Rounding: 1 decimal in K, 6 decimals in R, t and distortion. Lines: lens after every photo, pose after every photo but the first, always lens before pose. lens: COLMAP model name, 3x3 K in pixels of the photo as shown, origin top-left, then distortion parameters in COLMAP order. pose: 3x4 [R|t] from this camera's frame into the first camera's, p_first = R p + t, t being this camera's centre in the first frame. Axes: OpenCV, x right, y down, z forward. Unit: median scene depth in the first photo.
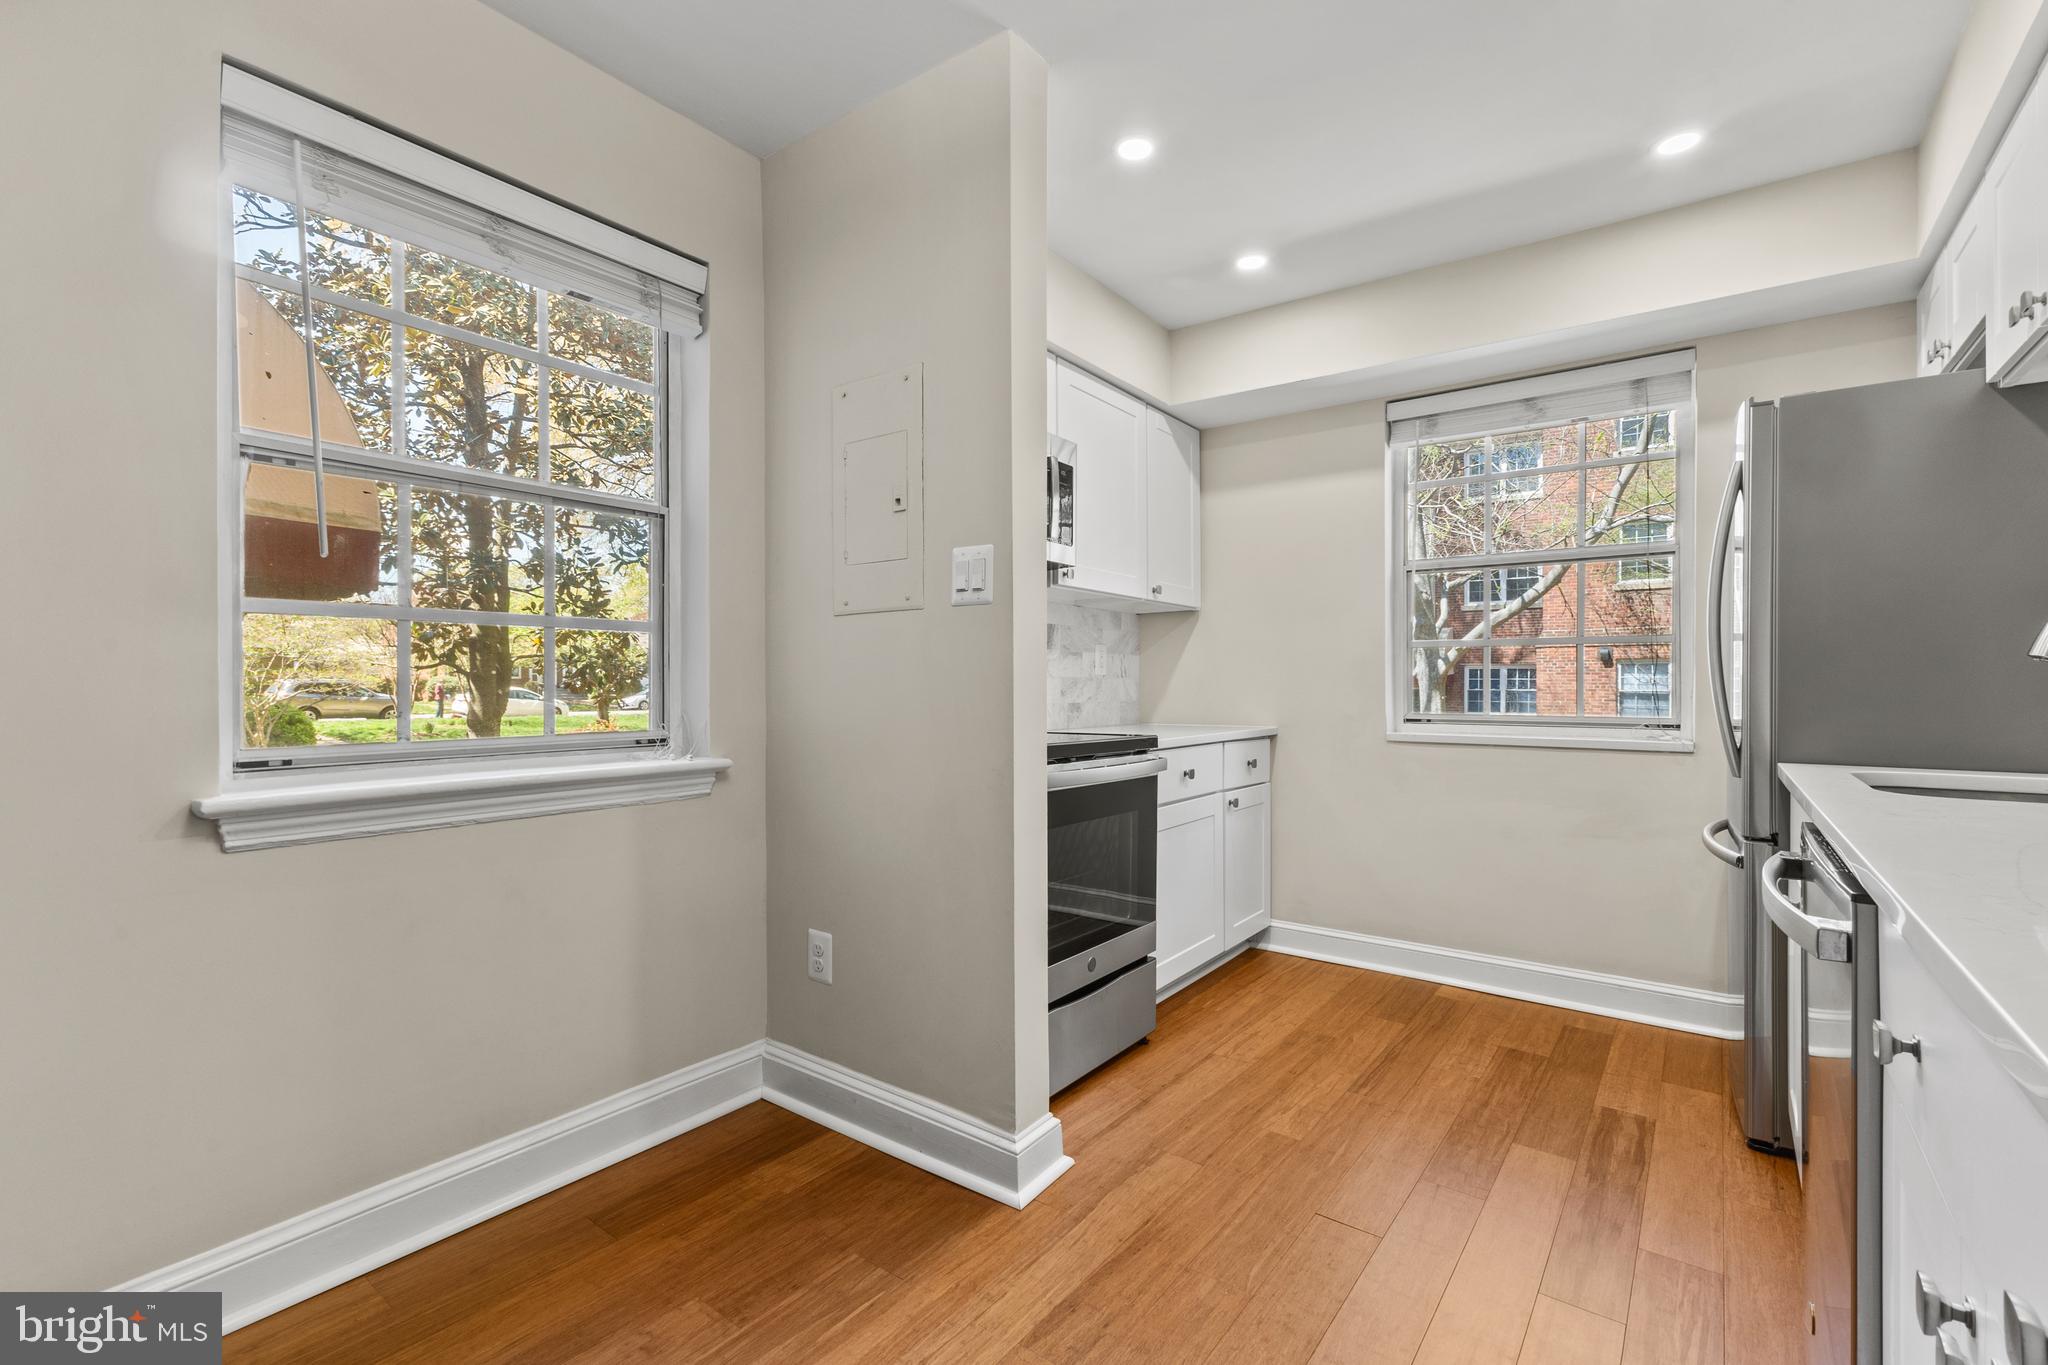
lens RADIAL K [[891.9, 0, 1024.0], [0, 891.9, 682.5], [0, 0, 1]] dist [0.010206, -0.000293]
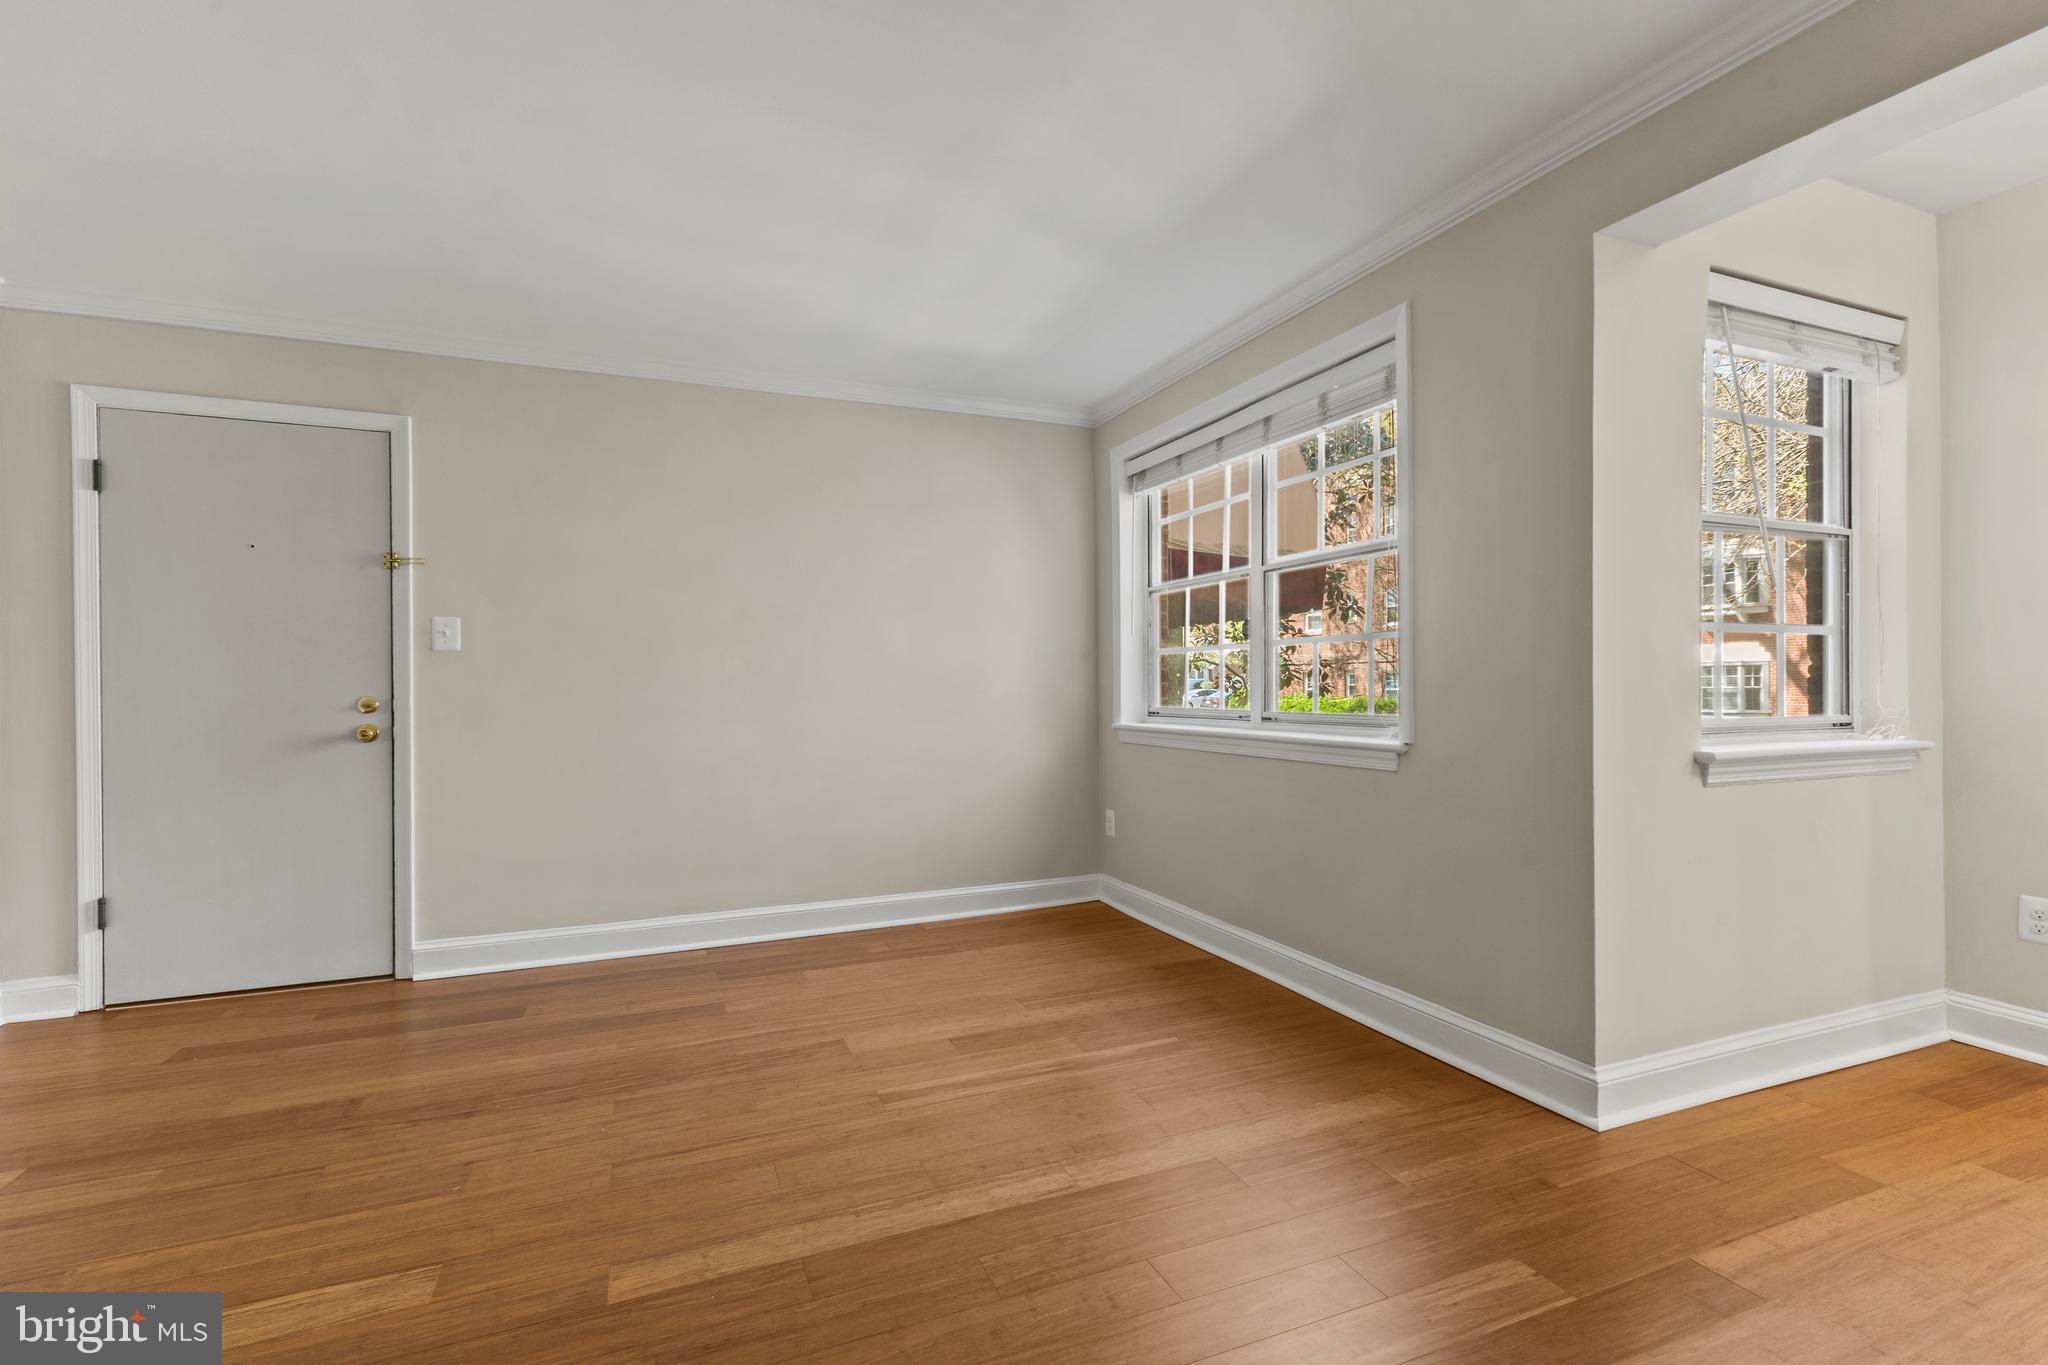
lens RADIAL K [[940.8, 0, 1034.0], [0, 940.8, 689.6], [0, 0, 1]] dist [0.016257, -0.000344]
pose [[0.871889, -0.006097, -0.489666, -0.820525], [0.007477, 0.999972, 0.000862, 0.011341], [0.489647, -0.004413, 0.871910, -0.725802]]
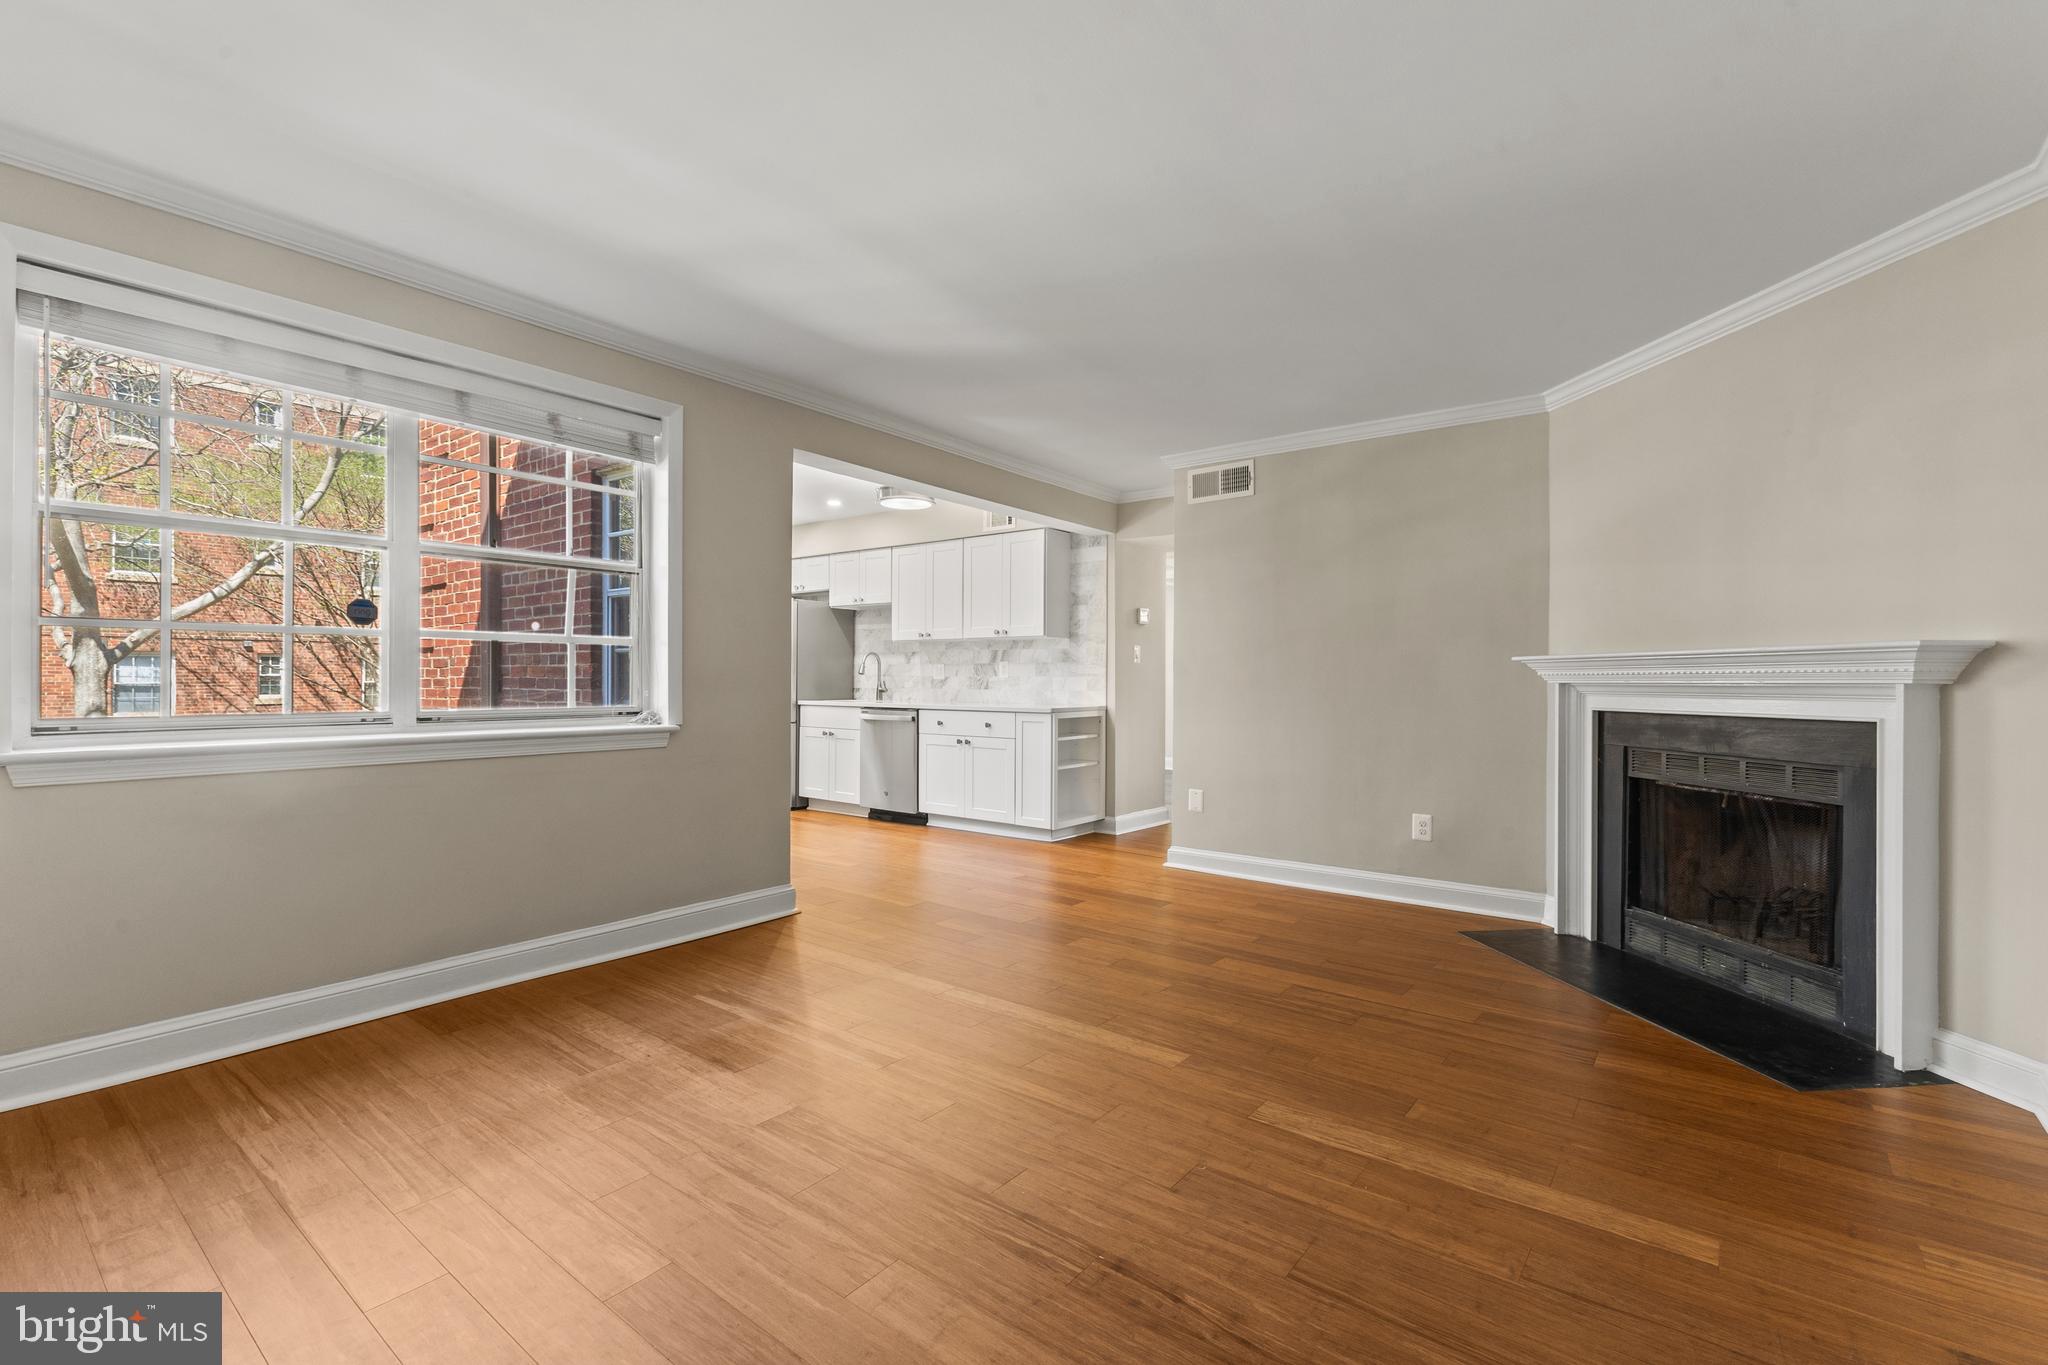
lens RADIAL K [[902.7, 0, 1031.7], [0, 902.7, 677.6], [0, 0, 1]] dist [0.008834, -0.000299]
pose [[-0.003945, 0.001861, 0.999990, -2.869223], [0.000178, 0.999998, -0.001860, 0.004508], [-0.999992, 0.000171, -0.003946, 0.052719]]
